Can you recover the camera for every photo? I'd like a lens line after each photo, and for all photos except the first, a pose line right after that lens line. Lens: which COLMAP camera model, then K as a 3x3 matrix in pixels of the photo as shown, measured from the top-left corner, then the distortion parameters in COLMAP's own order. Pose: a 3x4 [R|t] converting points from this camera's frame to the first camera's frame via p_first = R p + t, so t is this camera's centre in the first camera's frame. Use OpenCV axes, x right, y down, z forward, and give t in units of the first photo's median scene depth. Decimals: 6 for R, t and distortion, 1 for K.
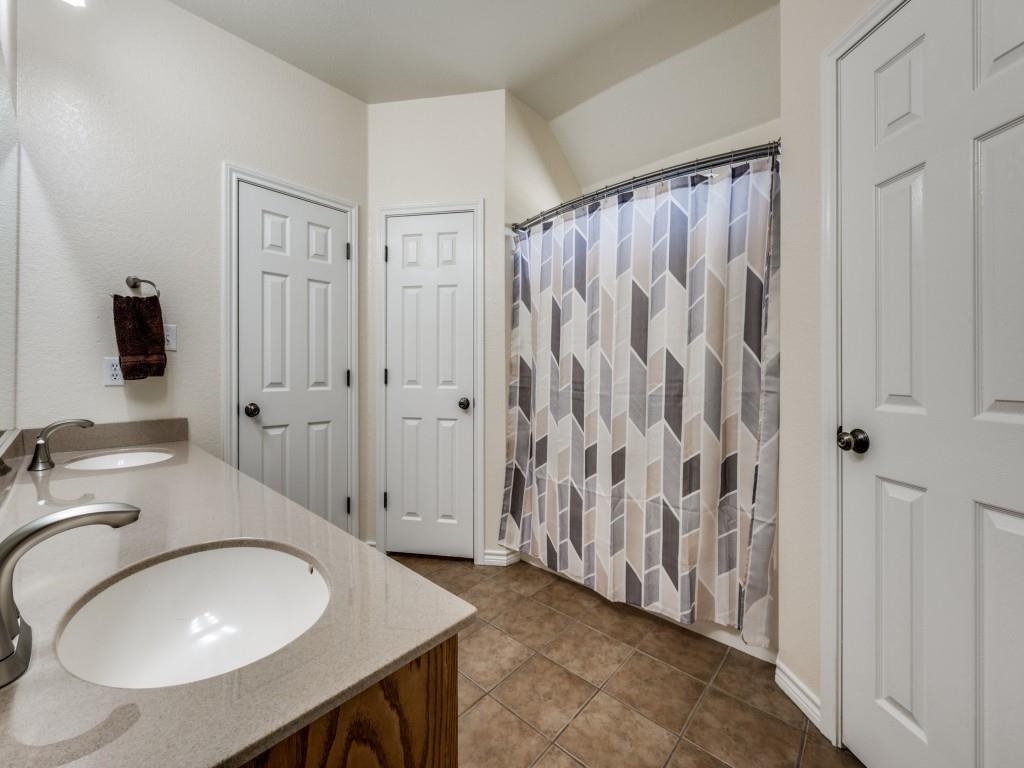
lens RADIAL K [[407.8, 0, 510.5], [0, 407.8, 378.4], [0, 0, 1]] dist [0.001064, 0.000161]
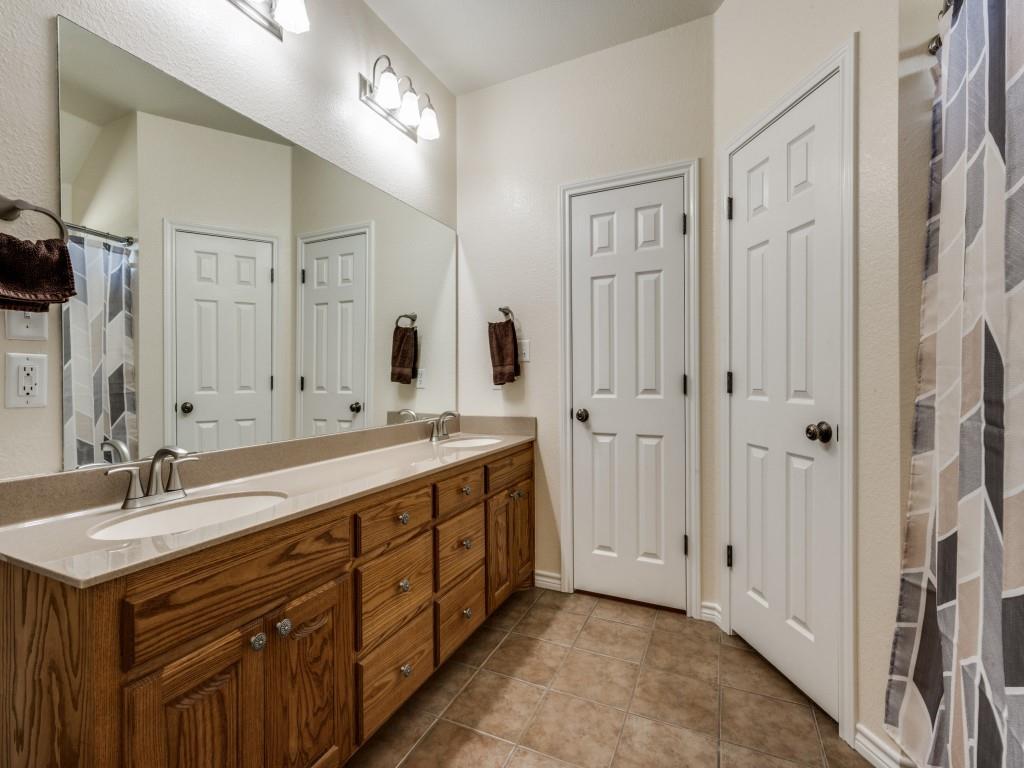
lens RADIAL K [[470.0, 0, 519.3], [0, 470.0, 387.3], [0, 0, 1]] dist [-0.000800, 0.000064]
pose [[0.282968, 0.011940, -0.959055, 0.442592], [-0.005289, 0.999927, 0.010889, -0.004602], [0.959115, 0.001992, 0.283011, 0.499065]]
